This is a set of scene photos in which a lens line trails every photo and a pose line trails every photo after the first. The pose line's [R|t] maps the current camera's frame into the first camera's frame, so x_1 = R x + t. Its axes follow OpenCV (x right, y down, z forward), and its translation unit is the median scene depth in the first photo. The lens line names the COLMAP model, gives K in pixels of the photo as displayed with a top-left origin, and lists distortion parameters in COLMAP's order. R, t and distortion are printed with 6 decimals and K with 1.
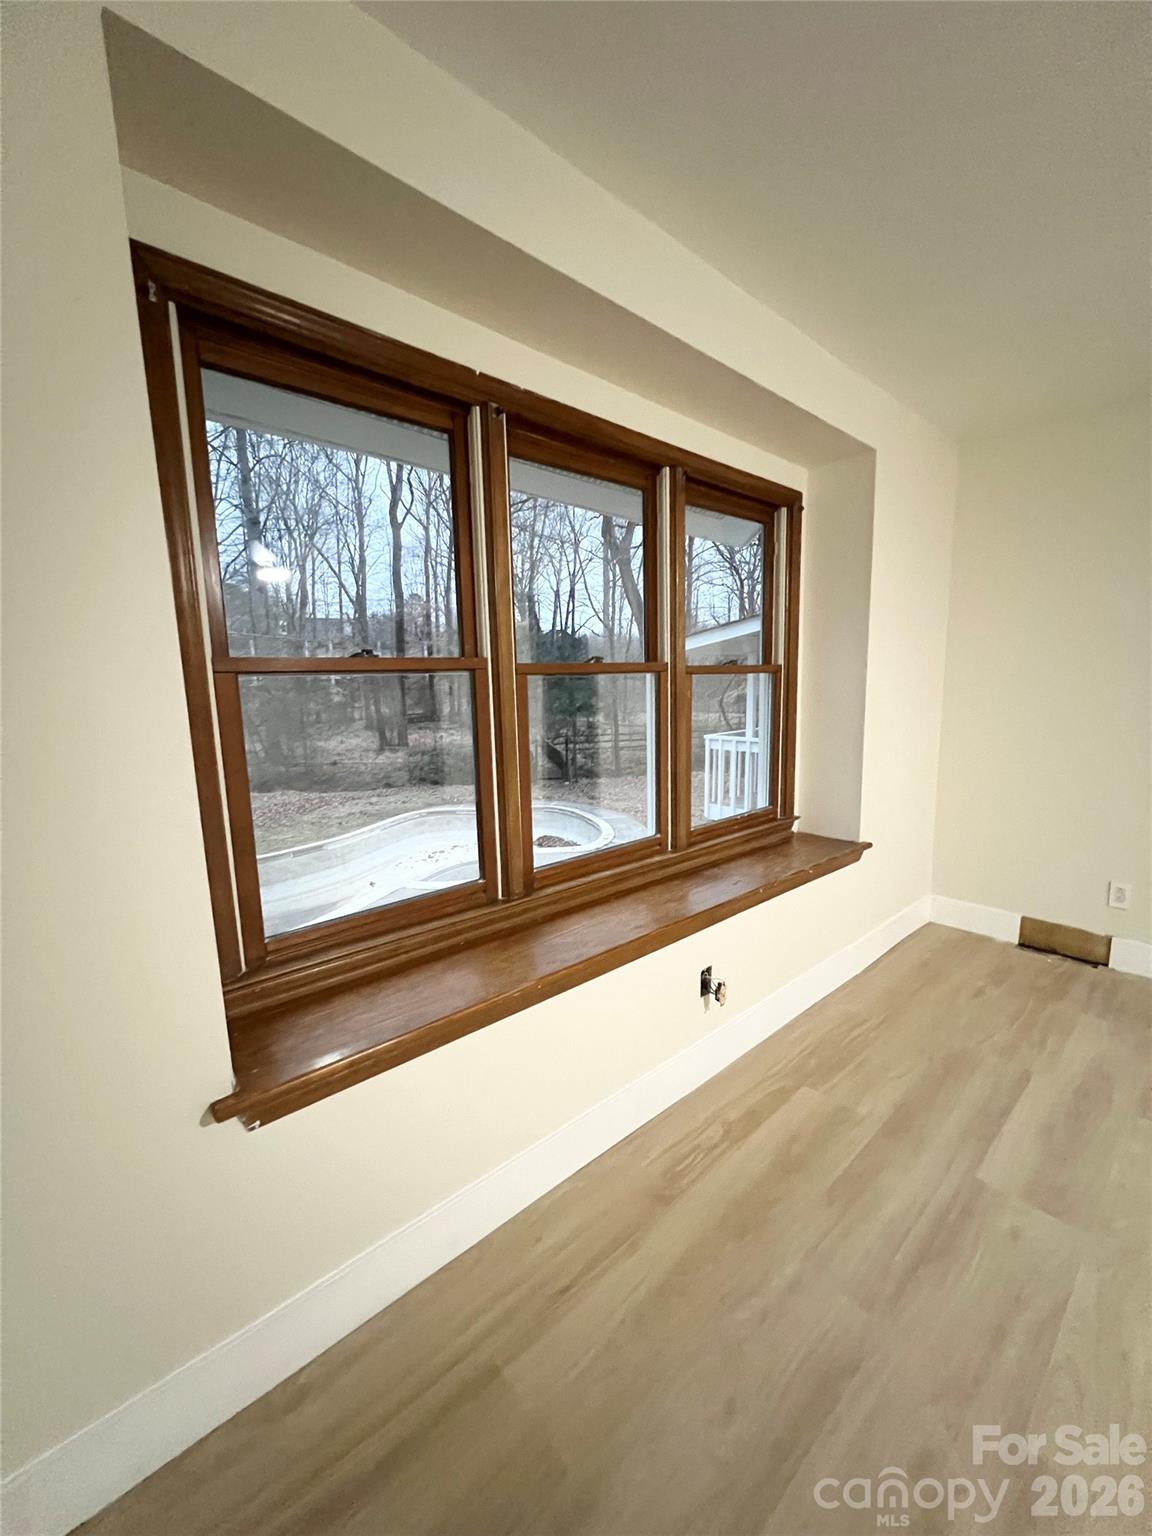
lens RADIAL K [[612.5, 0, 574.0], [0, 612.5, 768.3], [0, 0, 1]] dist [-0.001425, 0.001119]
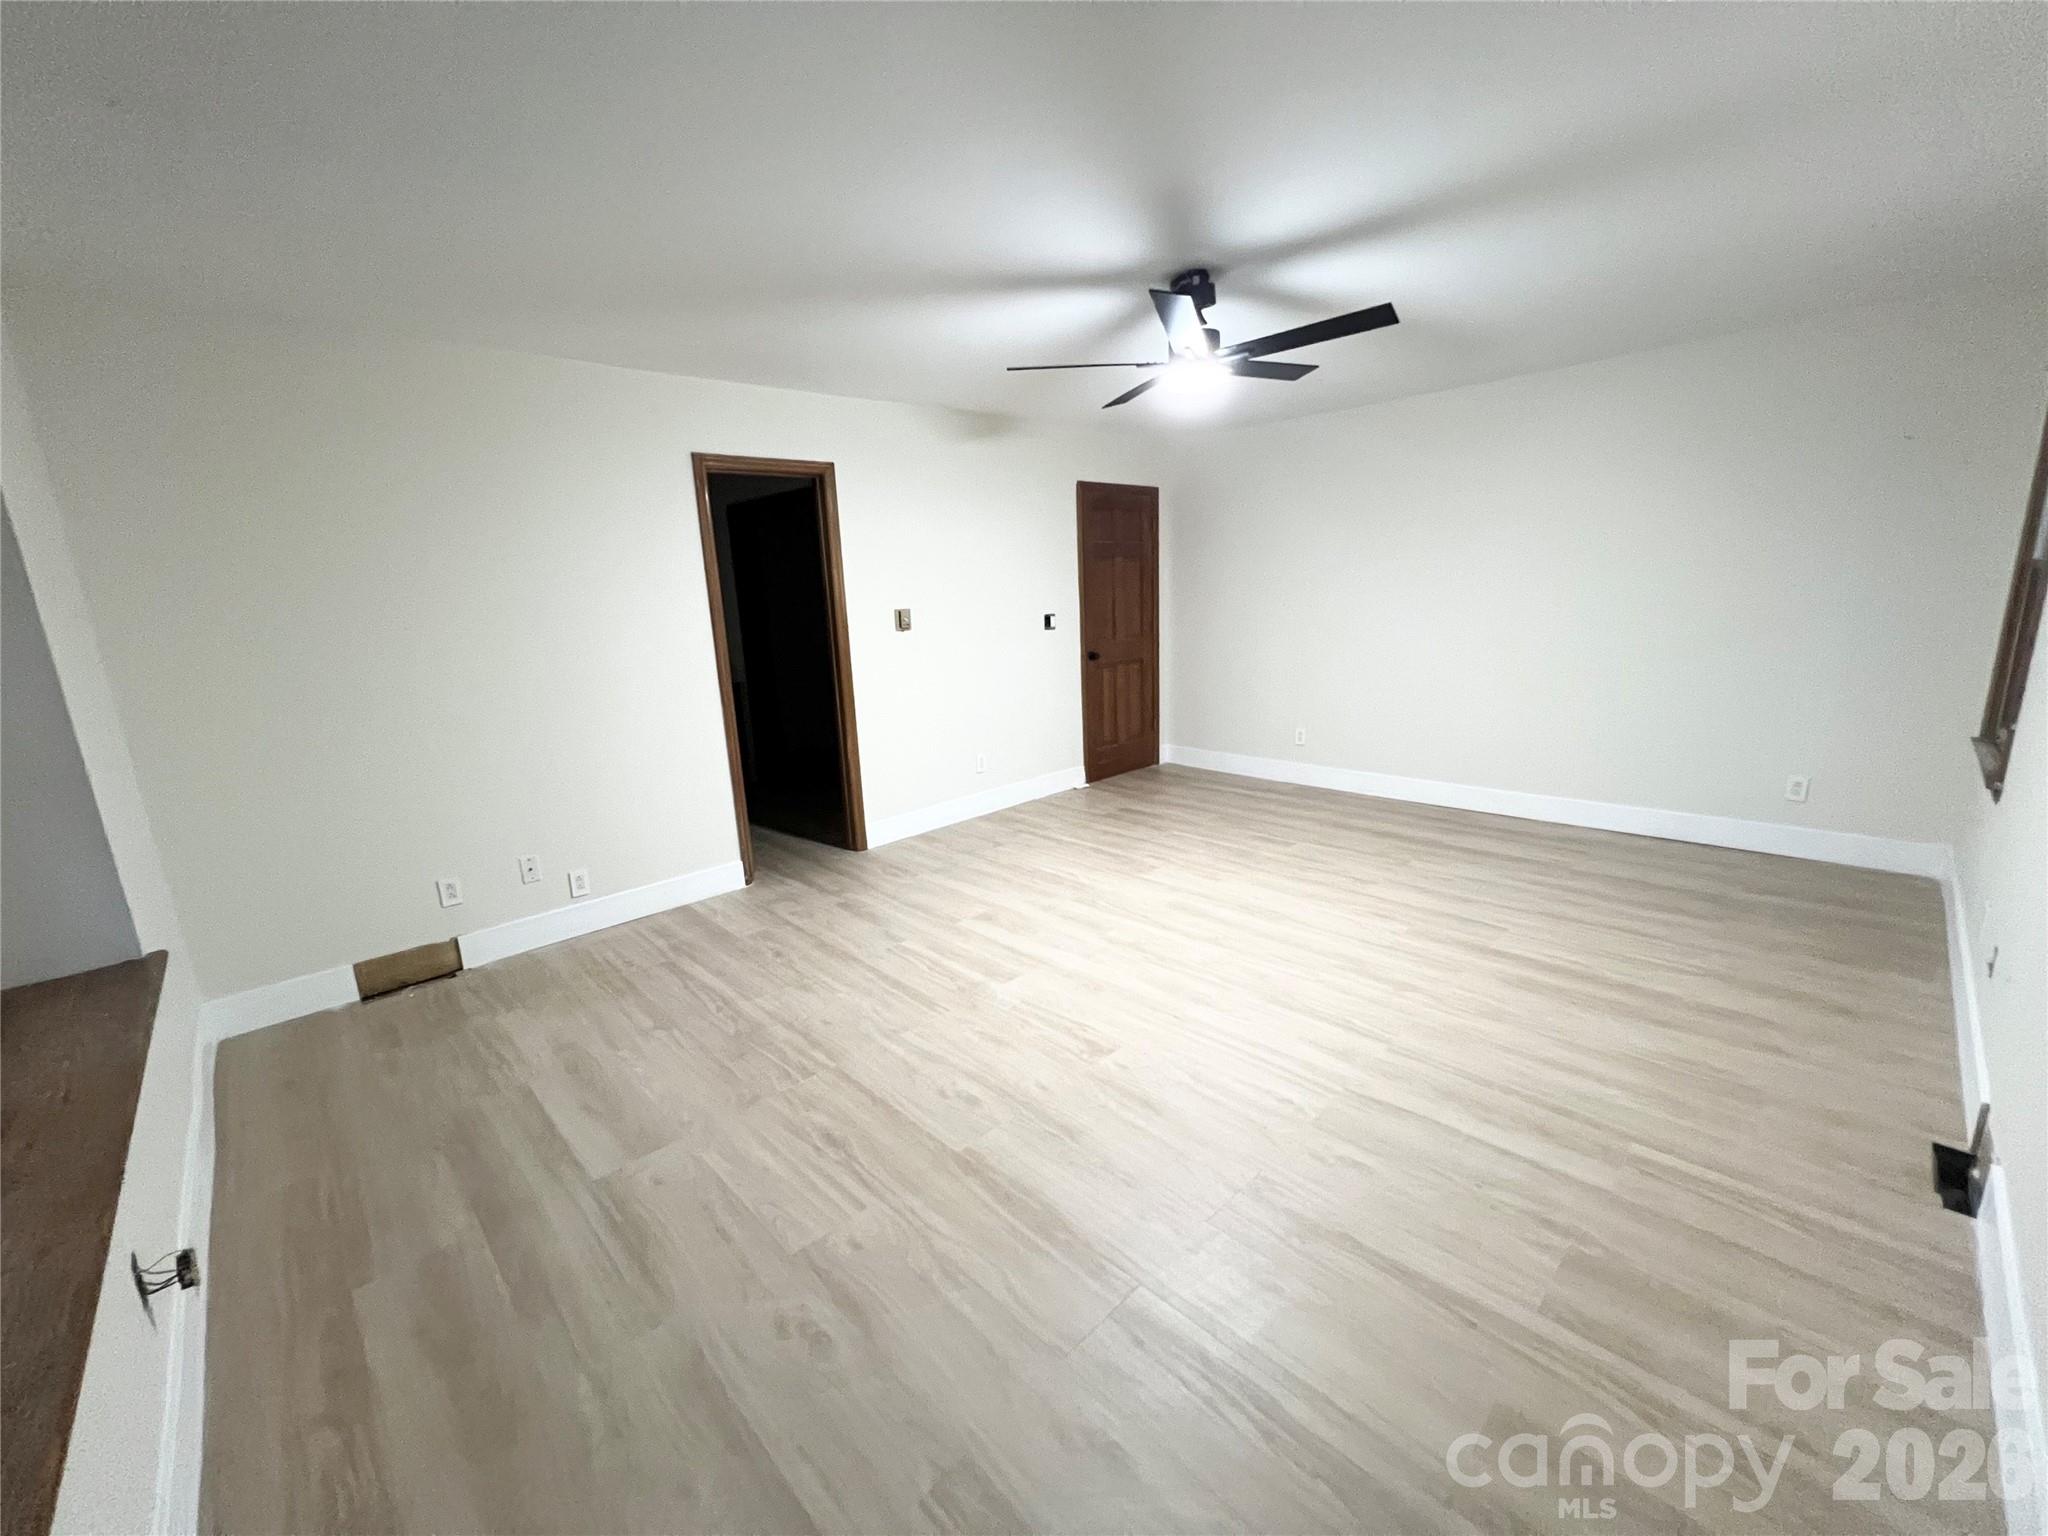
lens RADIAL K [[816.6, 0, 1022.4], [0, 816.6, 776.7], [0, 0, 1]] dist [-0.001425, 0.001119]
pose [[-0.039346, -0.205314, 0.977905, -0.301183], [0.183507, 0.960533, 0.209050, -0.056141], [-0.982231, 0.187677, -0.000117, 0.125773]]
